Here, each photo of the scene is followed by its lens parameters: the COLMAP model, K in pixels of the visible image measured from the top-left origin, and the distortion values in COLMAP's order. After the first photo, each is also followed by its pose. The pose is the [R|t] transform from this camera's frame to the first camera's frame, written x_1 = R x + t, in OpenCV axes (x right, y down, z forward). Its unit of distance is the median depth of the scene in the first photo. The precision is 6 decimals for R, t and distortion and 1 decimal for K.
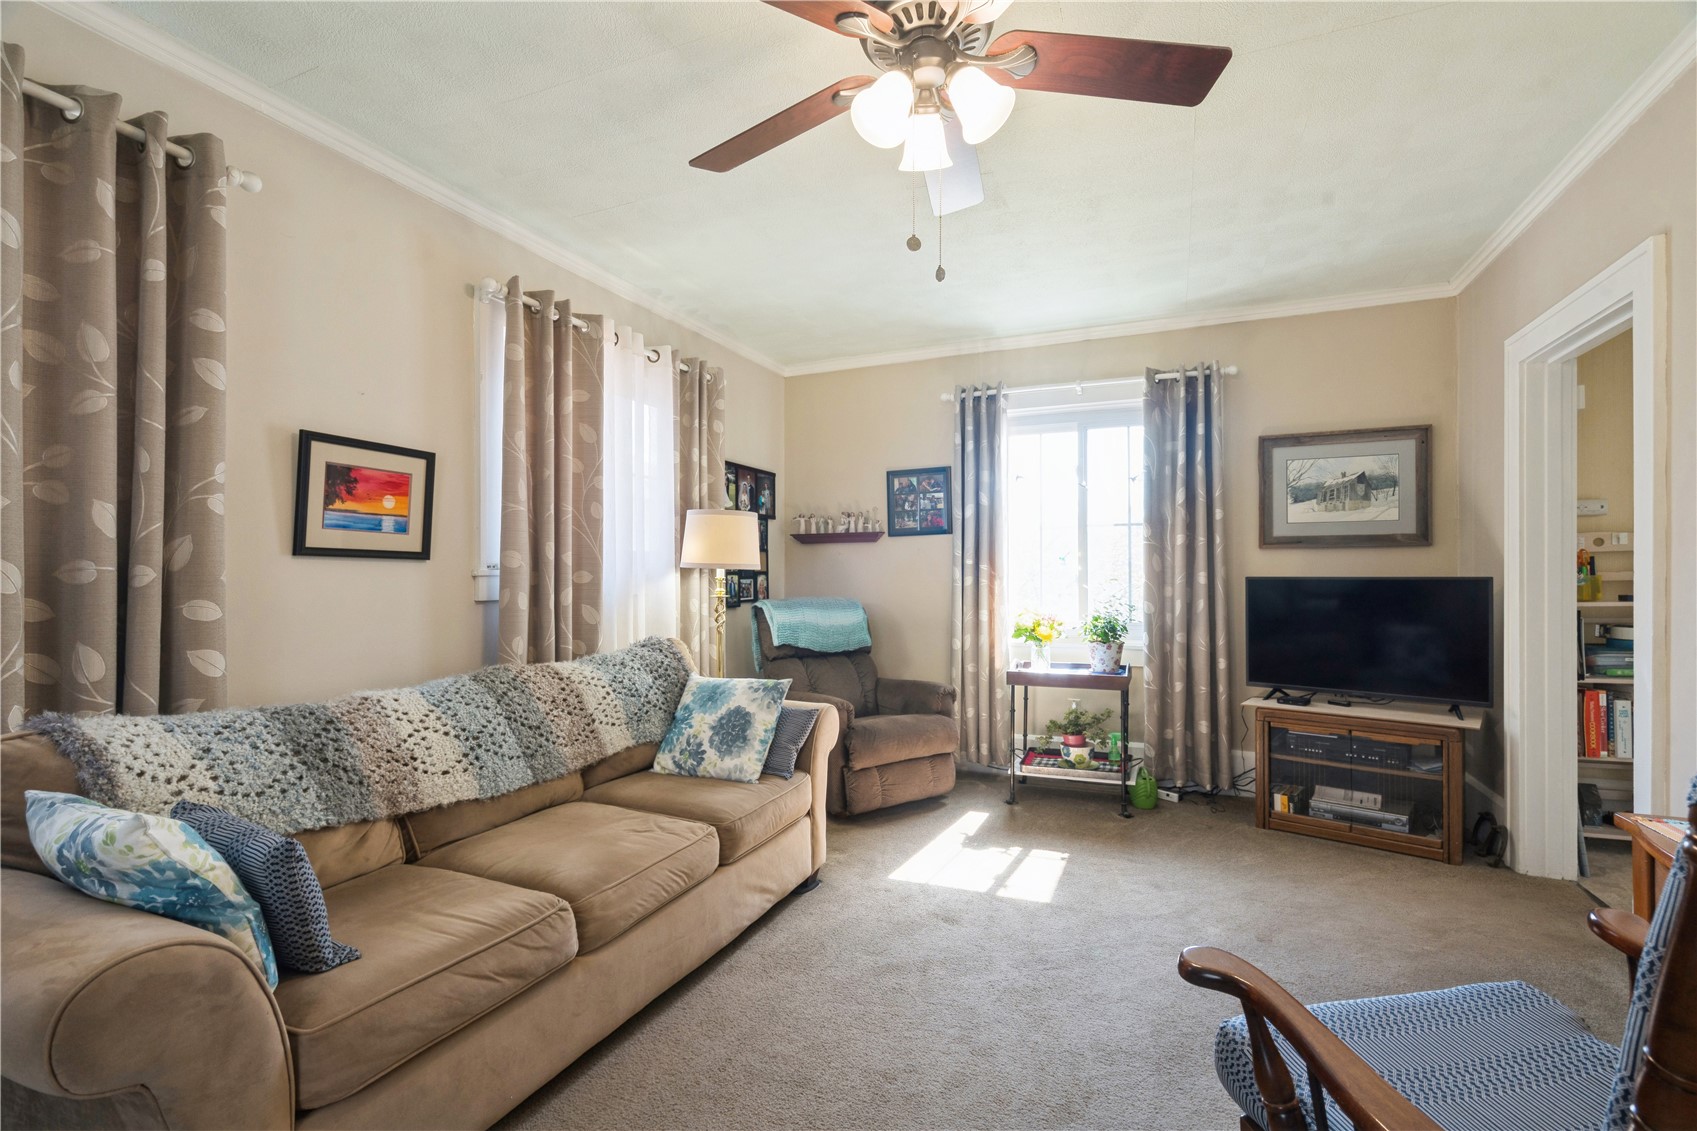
lens RADIAL K [[778.6, 0, 852.3], [0, 778.6, 568.7], [0, 0, 1]] dist [-0.000479, 0.000101]
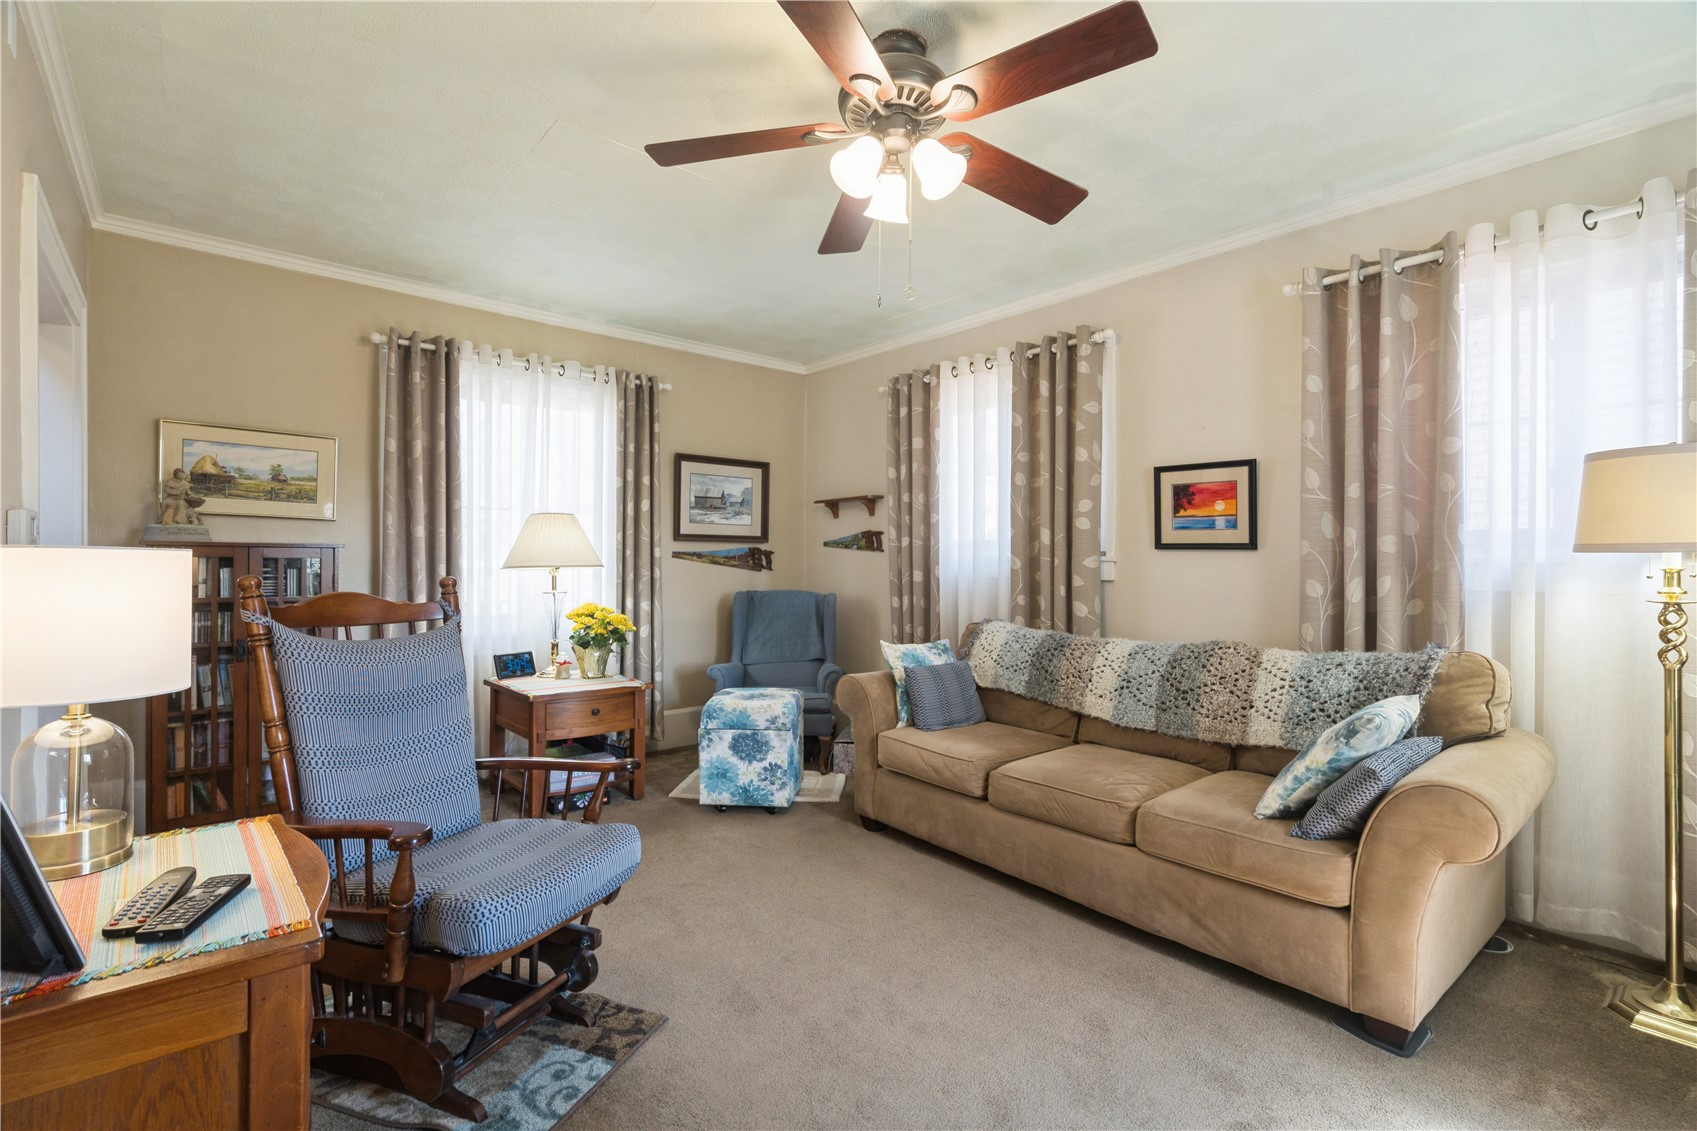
lens RADIAL K [[778.6, 0, 852.1], [0, 778.6, 562.7], [0, 0, 1]] dist [-0.000479, 0.000101]
pose [[-0.450572, -0.001809, -0.892738, 0.830574], [0.001693, 0.999994, -0.002881, 0.011733], [0.892739, -0.002810, -0.450566, 1.037050]]
